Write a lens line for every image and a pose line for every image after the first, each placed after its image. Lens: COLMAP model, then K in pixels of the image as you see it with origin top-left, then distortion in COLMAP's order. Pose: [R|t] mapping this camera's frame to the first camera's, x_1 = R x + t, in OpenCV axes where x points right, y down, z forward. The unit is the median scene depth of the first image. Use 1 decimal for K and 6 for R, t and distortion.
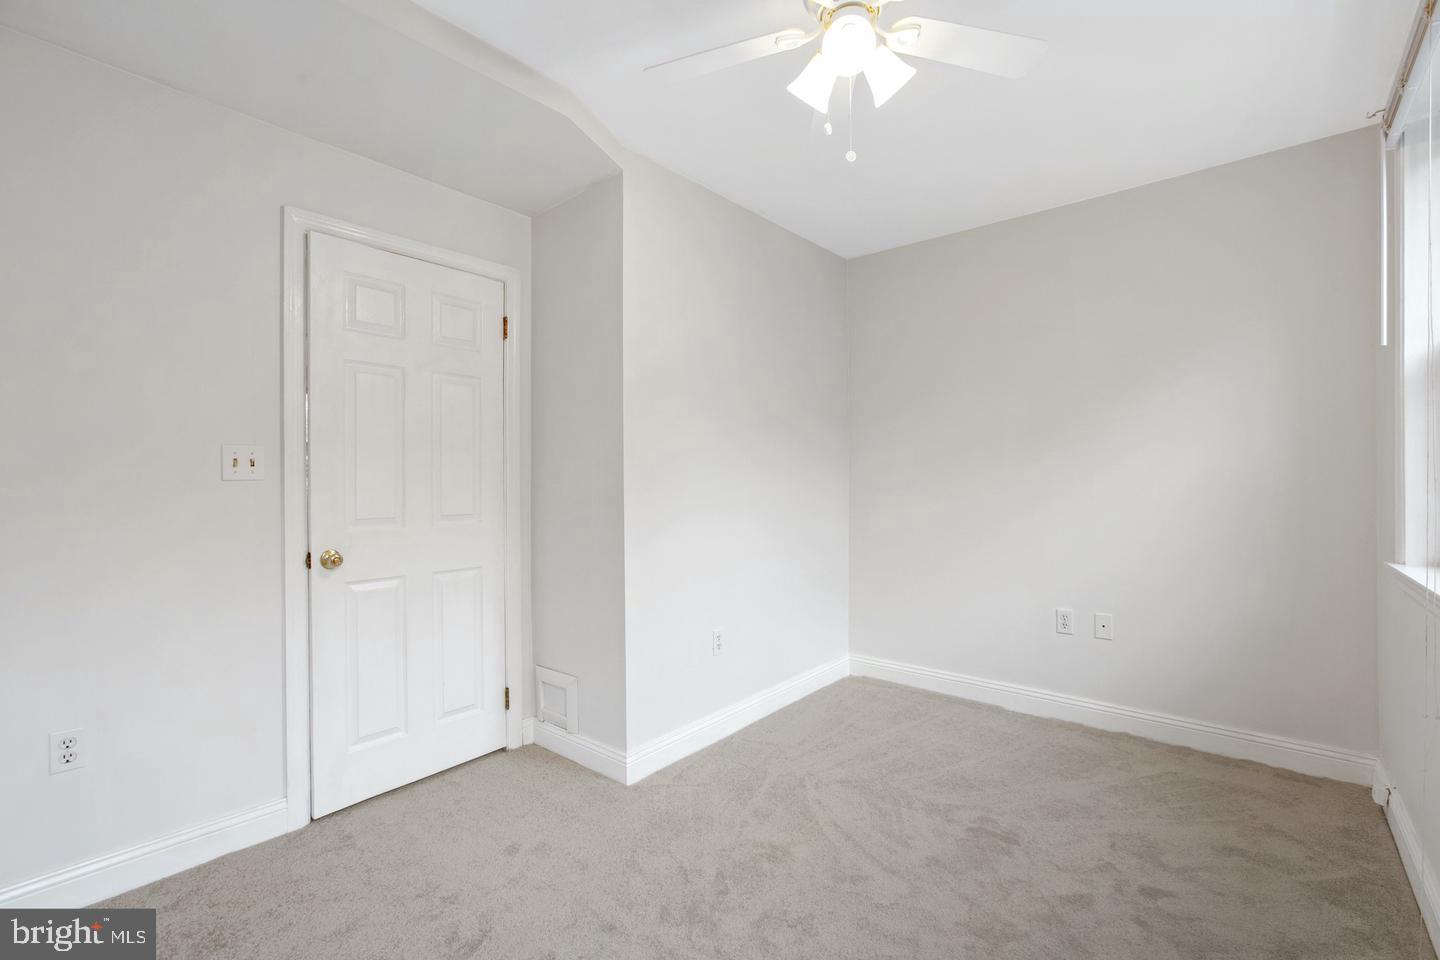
lens RADIAL K [[645.4, 0, 720.0], [0, 645.4, 480.0], [0, 0, 1]] dist [-0.000207, 0.000142]
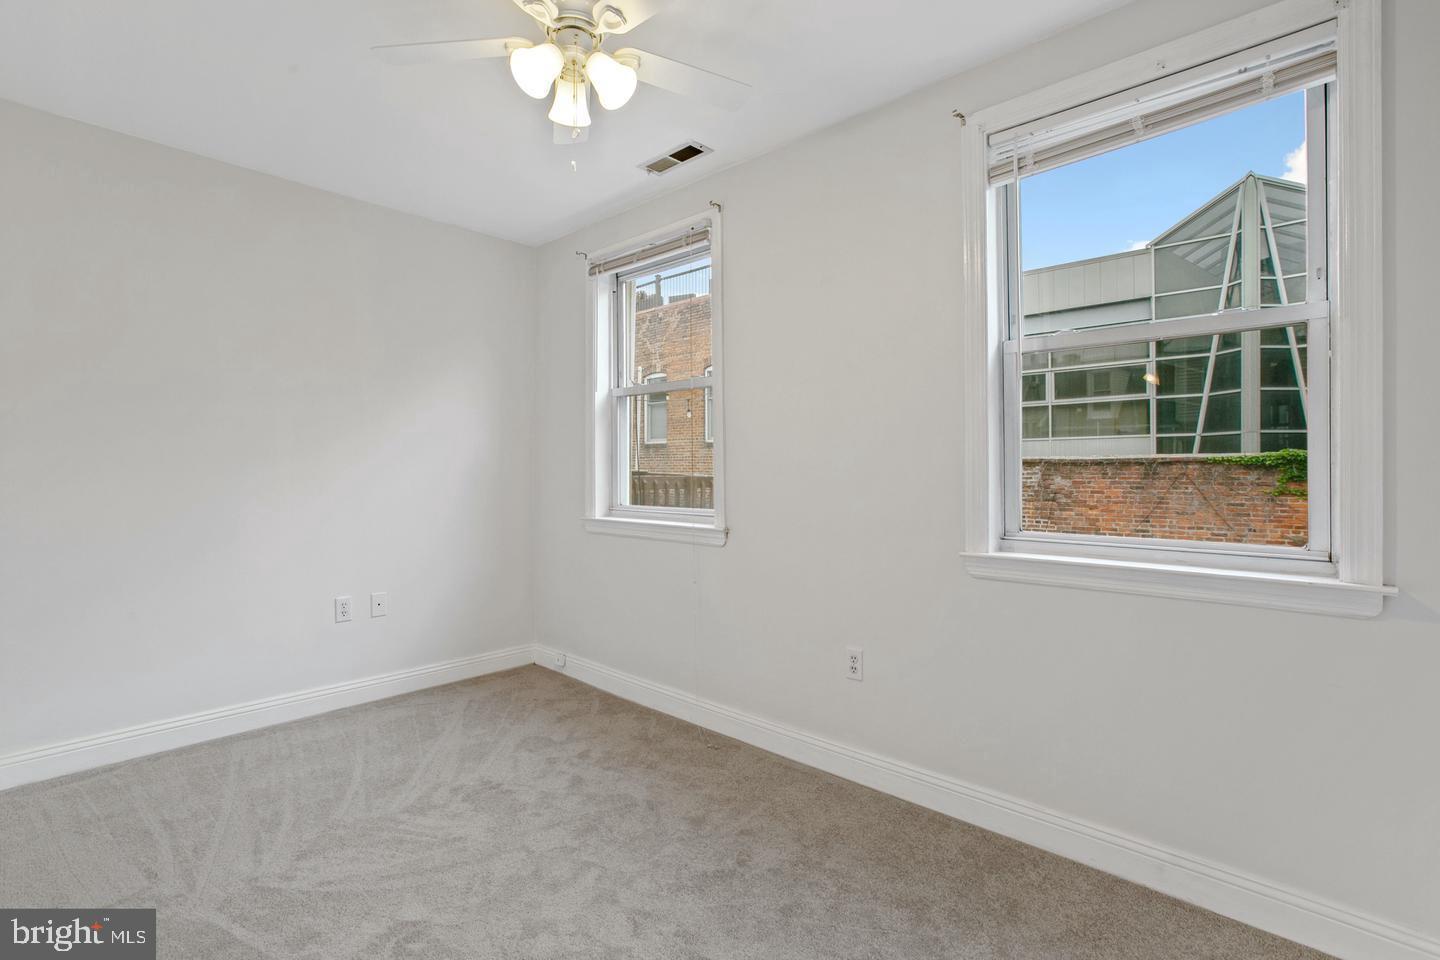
lens RADIAL K [[662.9, 0, 720.0], [0, 662.9, 480.0], [0, 0, 1]] dist [-0.000289, 0.000118]
pose [[0.035362, -0.009324, 0.999331, -0.637413], [-0.002735, 0.999952, 0.009426, 0.011363], [-0.999371, -0.003067, 0.035335, 0.525684]]
